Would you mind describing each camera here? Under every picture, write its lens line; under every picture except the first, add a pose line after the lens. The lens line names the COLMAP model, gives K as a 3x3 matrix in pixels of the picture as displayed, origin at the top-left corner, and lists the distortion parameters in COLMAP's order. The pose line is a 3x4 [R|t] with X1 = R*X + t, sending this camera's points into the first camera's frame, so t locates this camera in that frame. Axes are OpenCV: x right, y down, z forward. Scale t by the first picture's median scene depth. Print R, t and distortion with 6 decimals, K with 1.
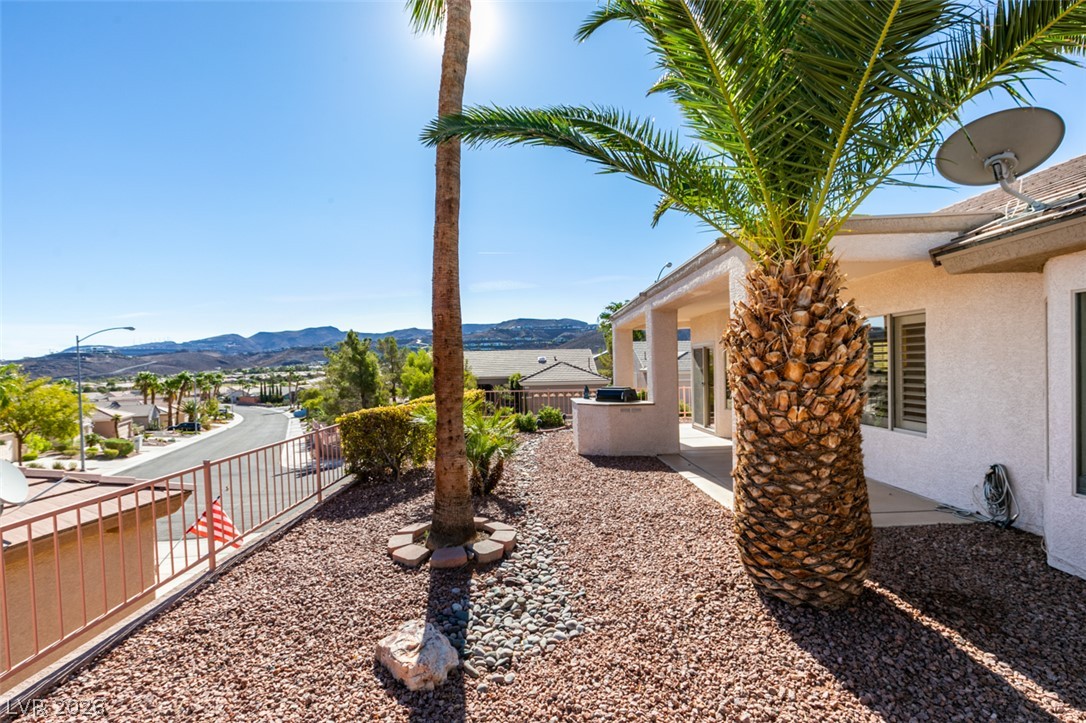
lens RADIAL K [[486.5, 0, 540.2], [0, 486.5, 366.2], [0, 0, 1]] dist [0.003285, 0.000288]
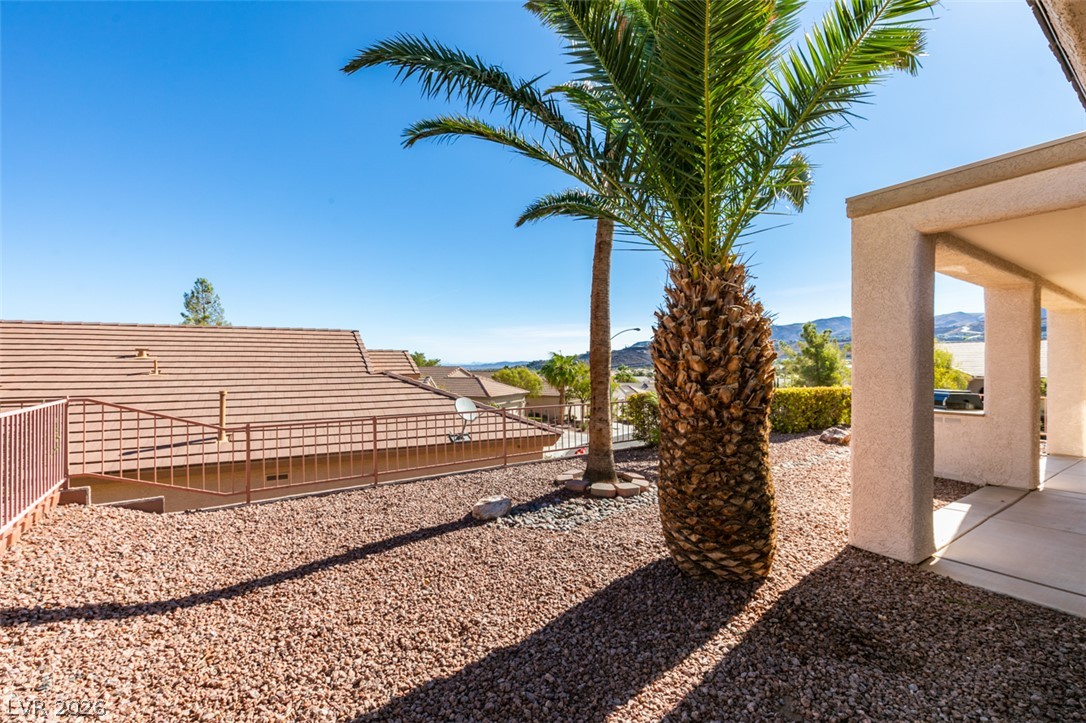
lens RADIAL K [[486.5, 0, 540.2], [0, 486.5, 366.2], [0, 0, 1]] dist [0.003285, 0.000288]
pose [[0.563323, 0.026383, -0.825816, 1.075749], [-0.013901, 0.999651, 0.022454, -0.008557], [0.826120, -0.001169, 0.563493, 0.060428]]
